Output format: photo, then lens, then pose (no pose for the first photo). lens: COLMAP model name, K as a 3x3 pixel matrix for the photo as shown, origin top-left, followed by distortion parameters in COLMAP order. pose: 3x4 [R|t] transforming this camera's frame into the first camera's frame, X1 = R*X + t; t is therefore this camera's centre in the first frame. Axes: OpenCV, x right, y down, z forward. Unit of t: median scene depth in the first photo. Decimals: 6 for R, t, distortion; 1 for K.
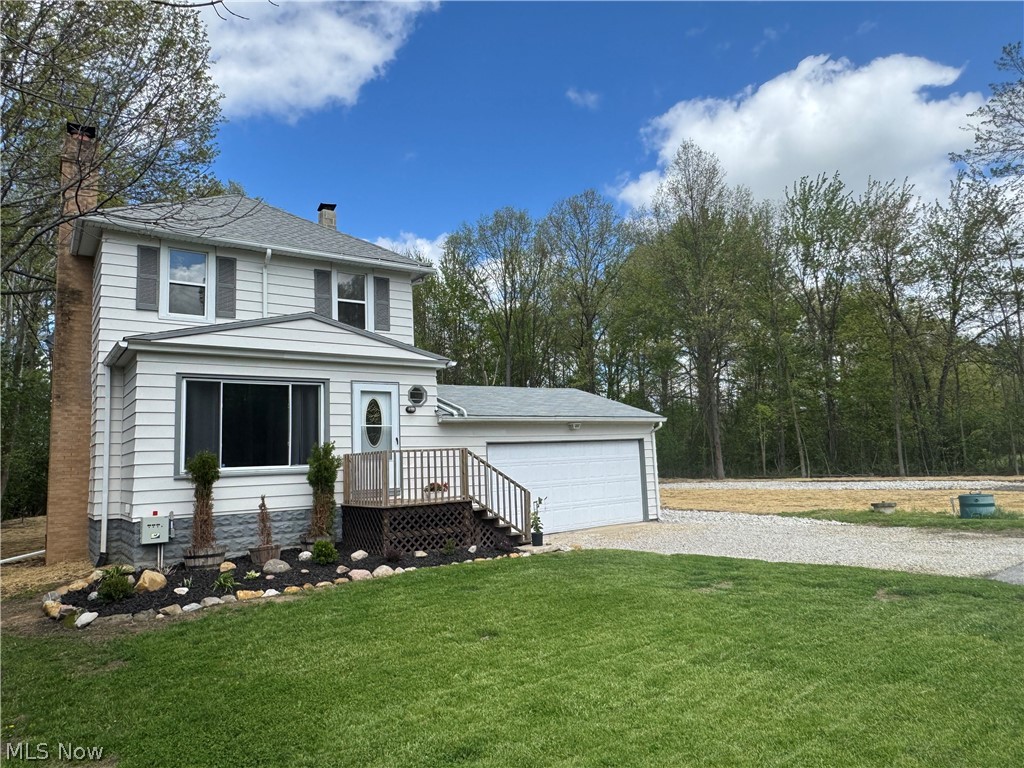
lens RADIAL K [[683.9, 0, 509.6], [0, 683.9, 382.4], [0, 0, 1]] dist [-0.049548, -0.000446]
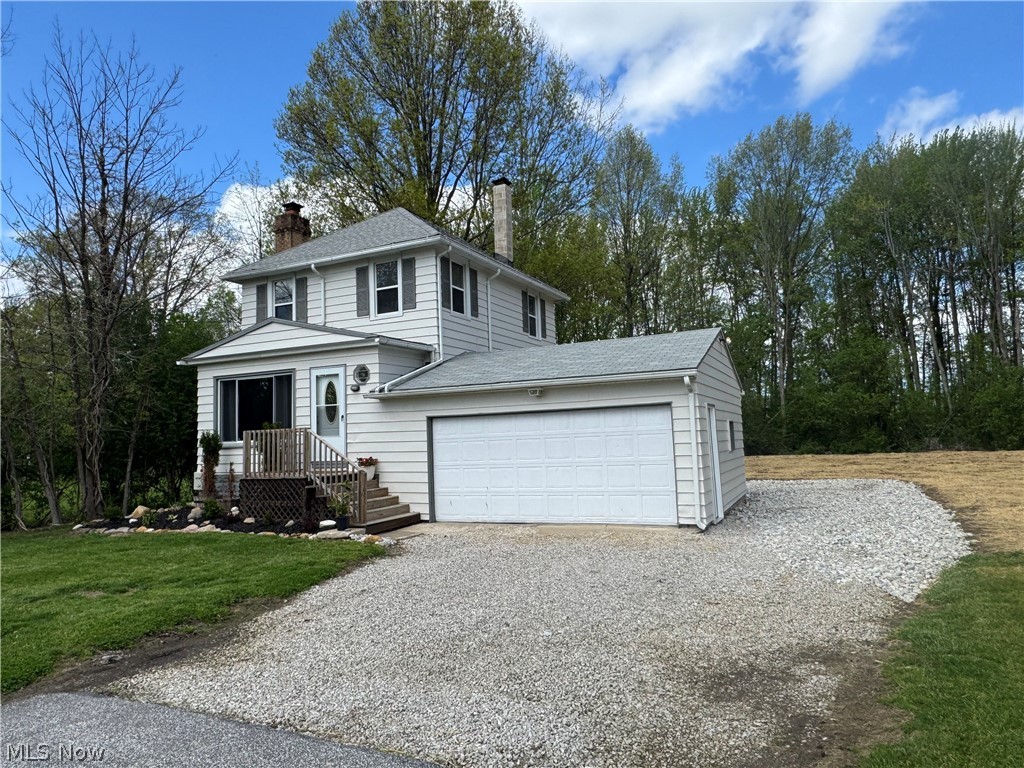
lens RADIAL K [[683.9, 0, 506.4], [0, 683.9, 384.9], [0, 0, 1]] dist [-0.049548, -0.000446]
pose [[0.475849, -0.044252, -0.878413, 0.907917], [0.118327, 0.992875, 0.014082, 0.047555], [0.871531, -0.110641, 0.477695, 0.697866]]
